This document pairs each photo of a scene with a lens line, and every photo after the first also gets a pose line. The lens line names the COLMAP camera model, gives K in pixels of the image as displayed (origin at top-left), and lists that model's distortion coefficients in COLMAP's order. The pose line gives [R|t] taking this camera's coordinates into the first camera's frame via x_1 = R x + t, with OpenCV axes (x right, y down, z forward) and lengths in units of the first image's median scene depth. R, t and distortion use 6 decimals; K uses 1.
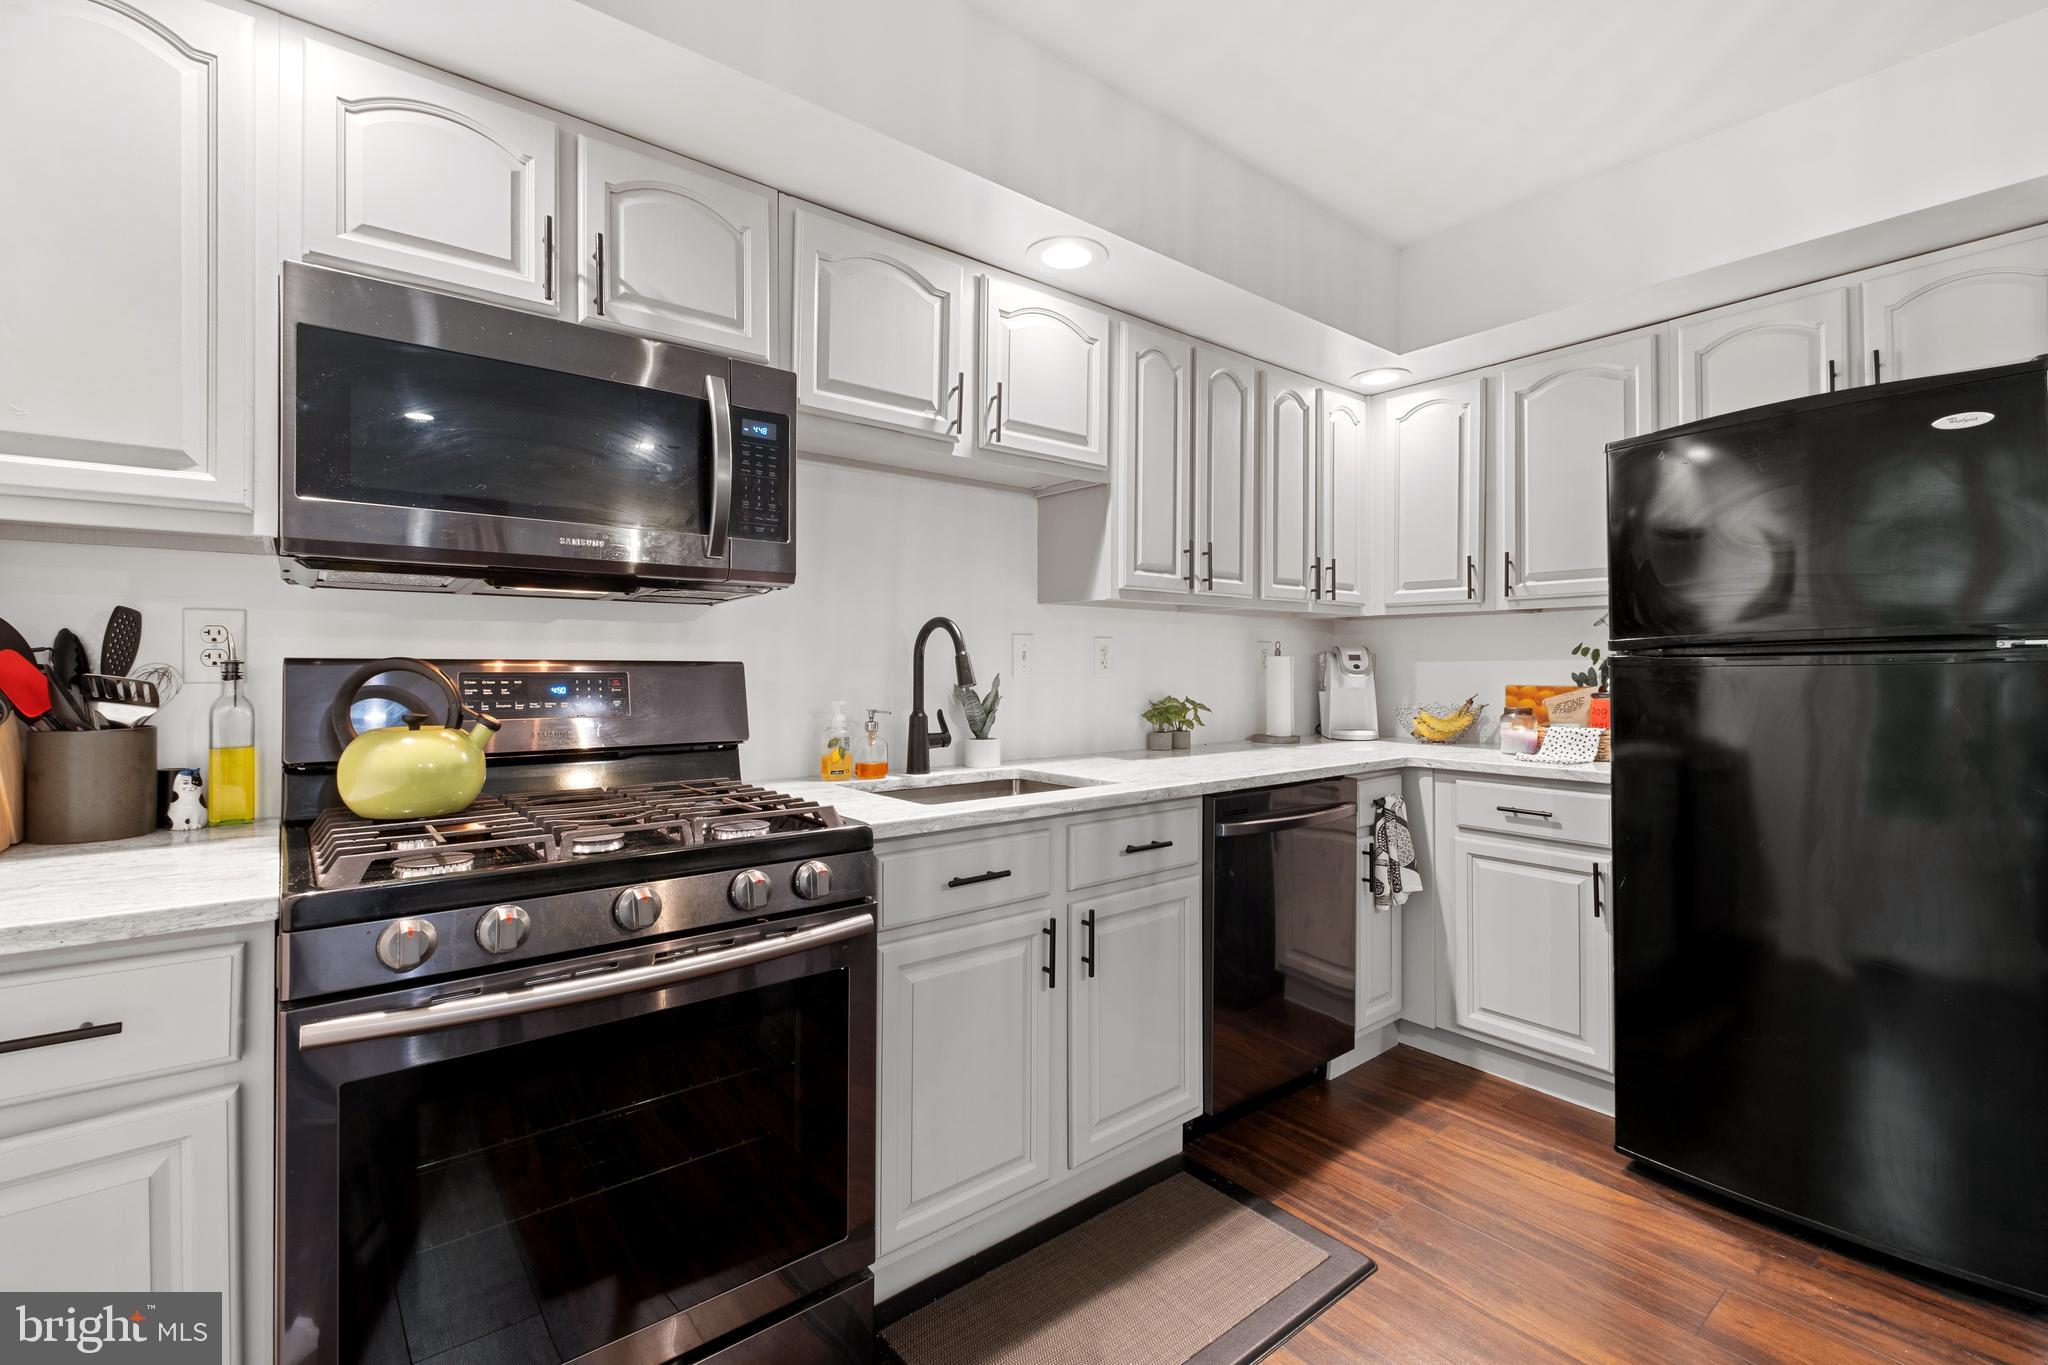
lens RADIAL K [[895.3, 0, 1022.7], [0, 895.3, 665.3], [0, 0, 1]] dist [0.000730, -0.000394]
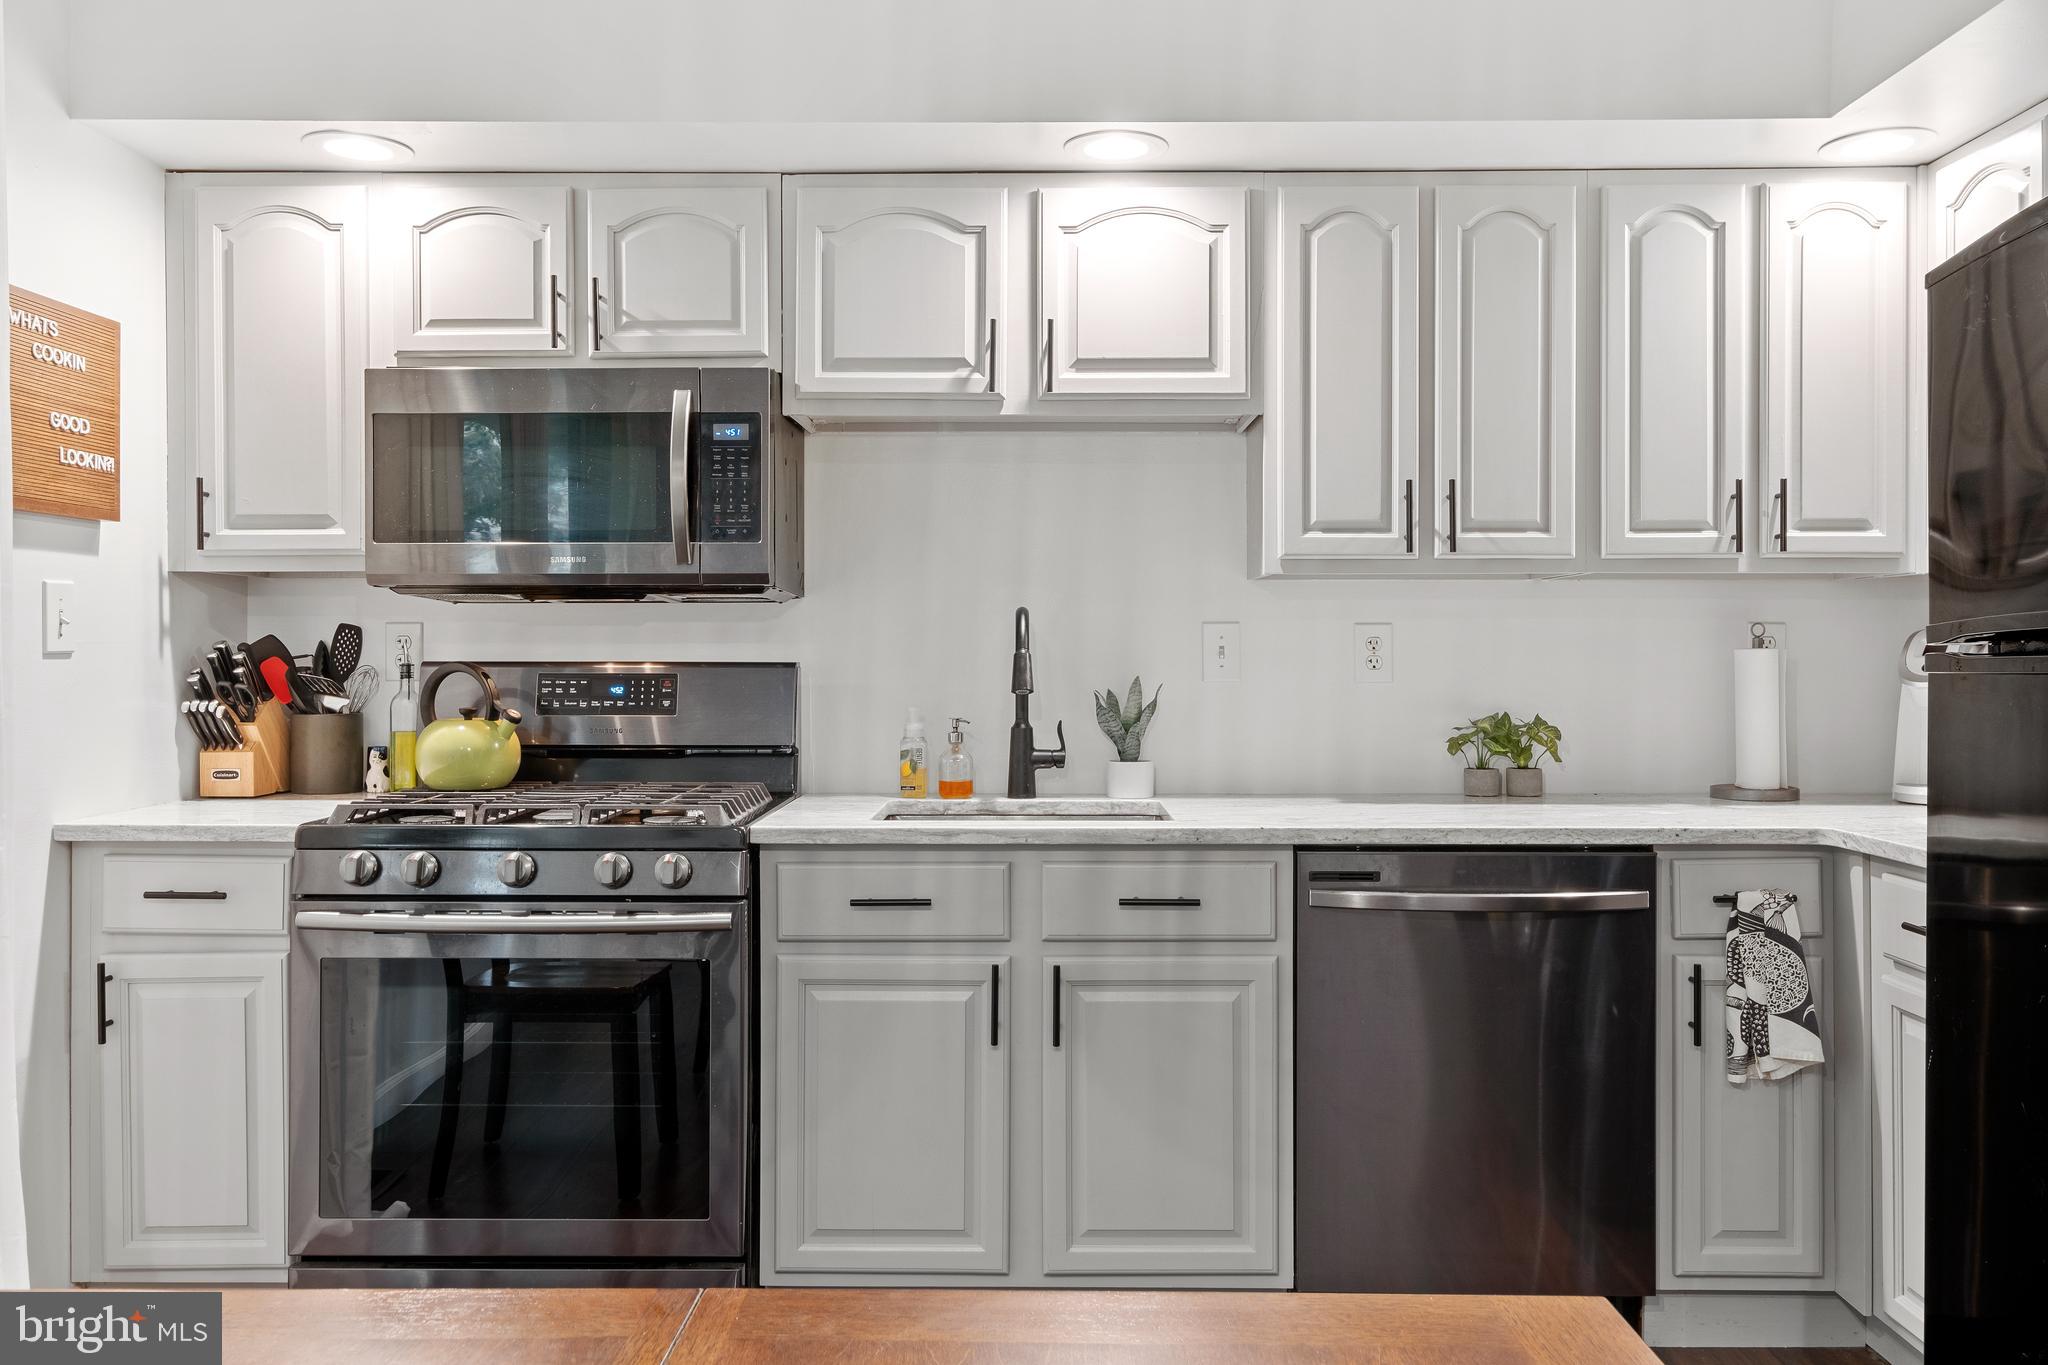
lens RADIAL K [[1598.1, 0, 1025.1], [0, 1598.1, 650.3], [0, 0, 1]] dist [0.000906, 0.002758]
pose [[0.768344, -0.003072, -0.640029, 0.929814], [0.002121, 0.999995, -0.002253, -0.012346], [0.640033, 0.000373, 0.768347, -0.136610]]
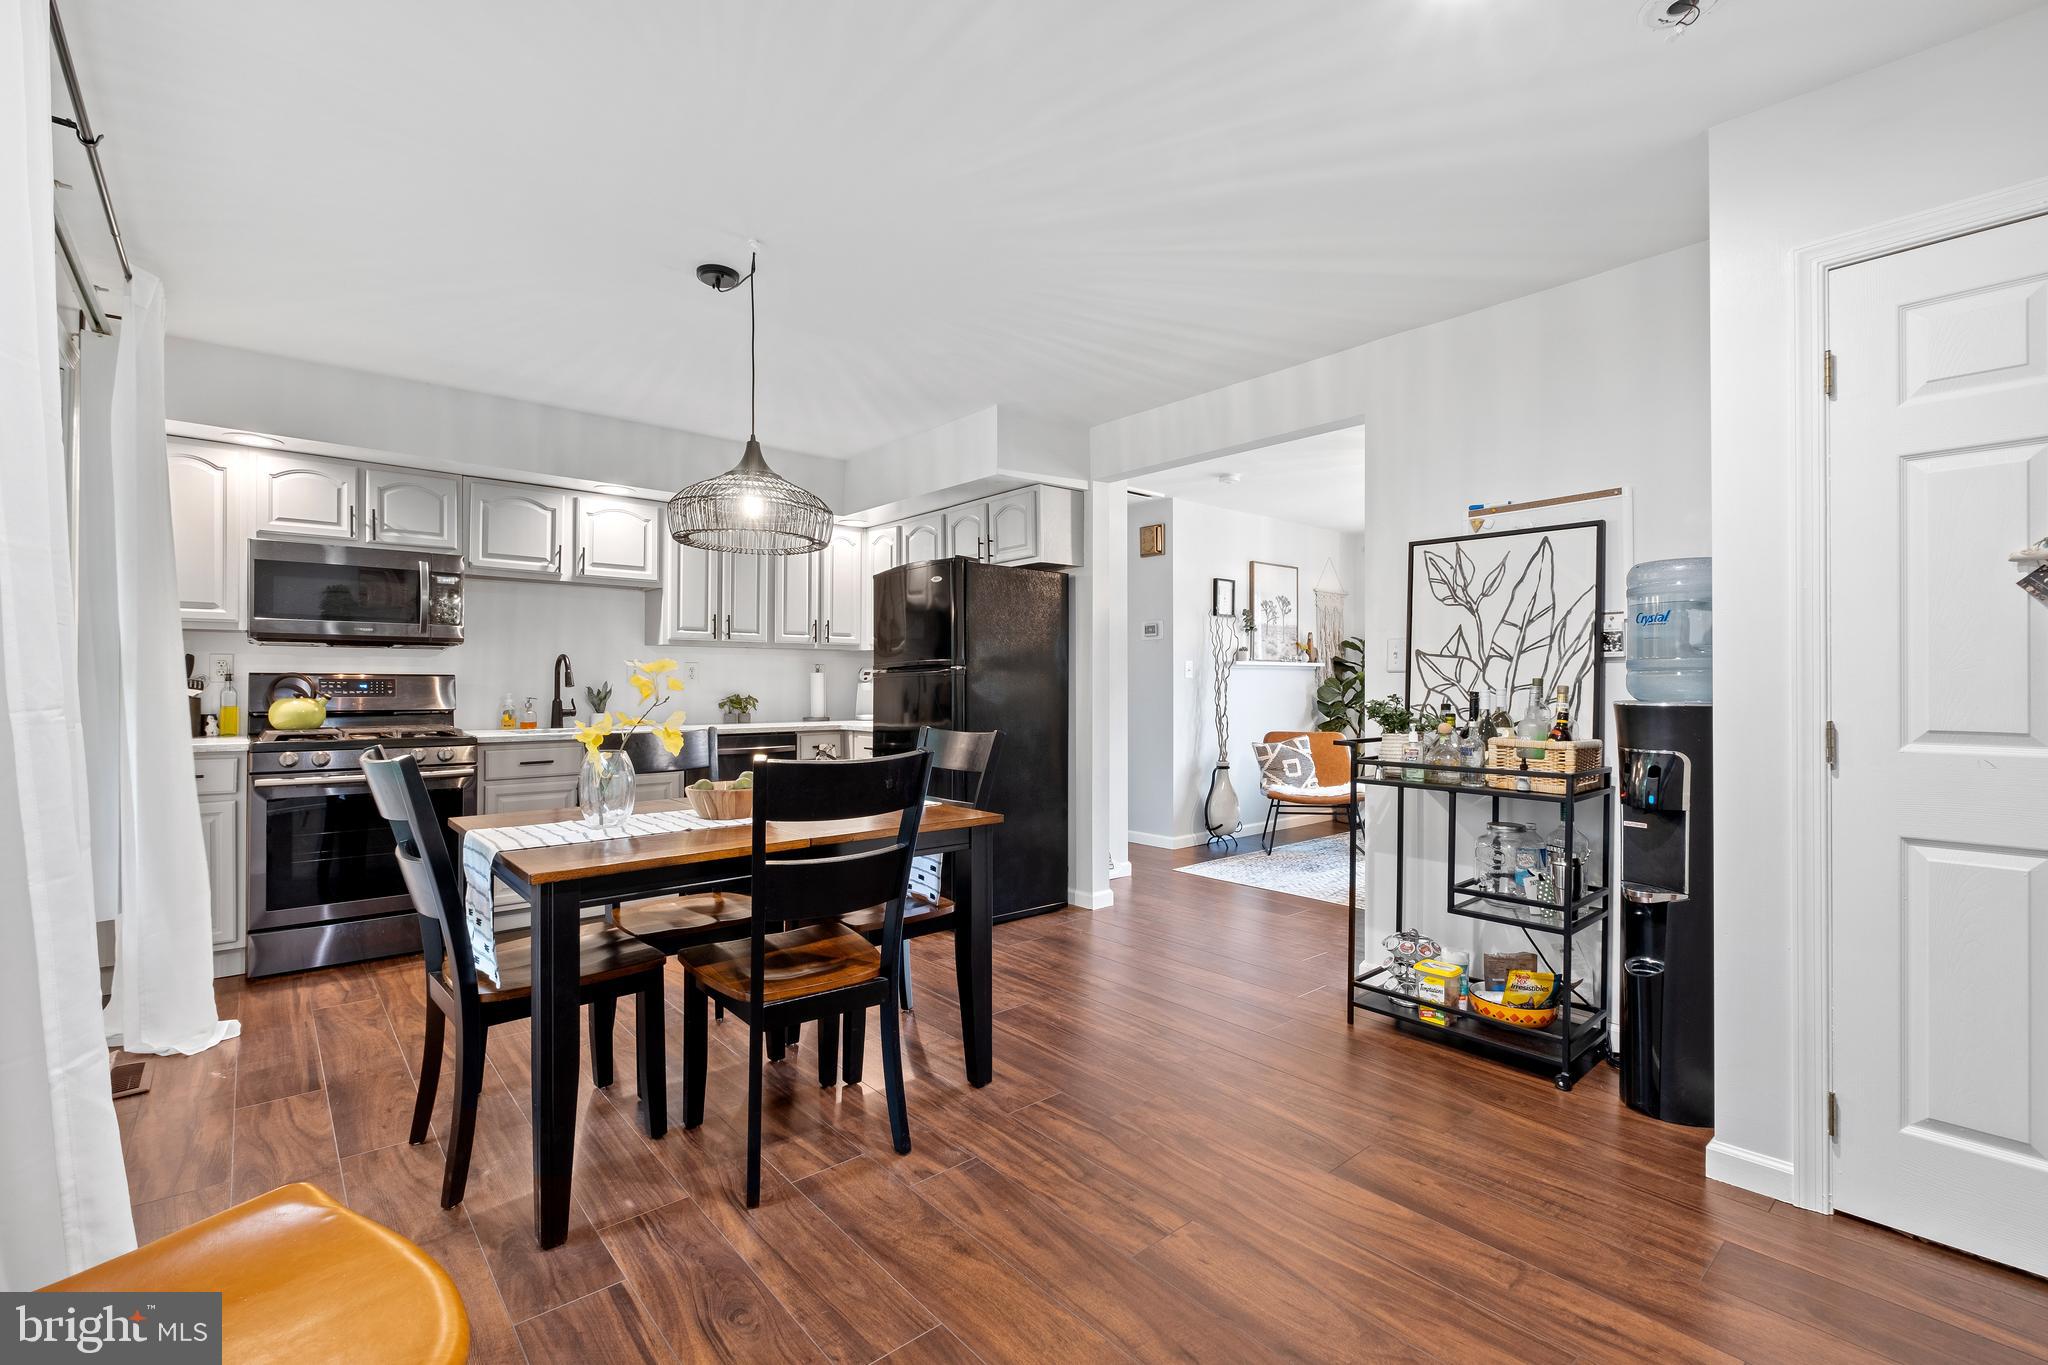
lens RADIAL K [[899.3, 0, 1028.7], [0, 899.3, 680.3], [0, 0, 1]] dist [-0.001374, -0.001259]
pose [[0.999465, 0.001643, 0.032677, 1.037814], [-0.001625, 0.999999, -0.000577, 0.009174], [-0.032678, 0.000523, 0.999466, -1.287538]]
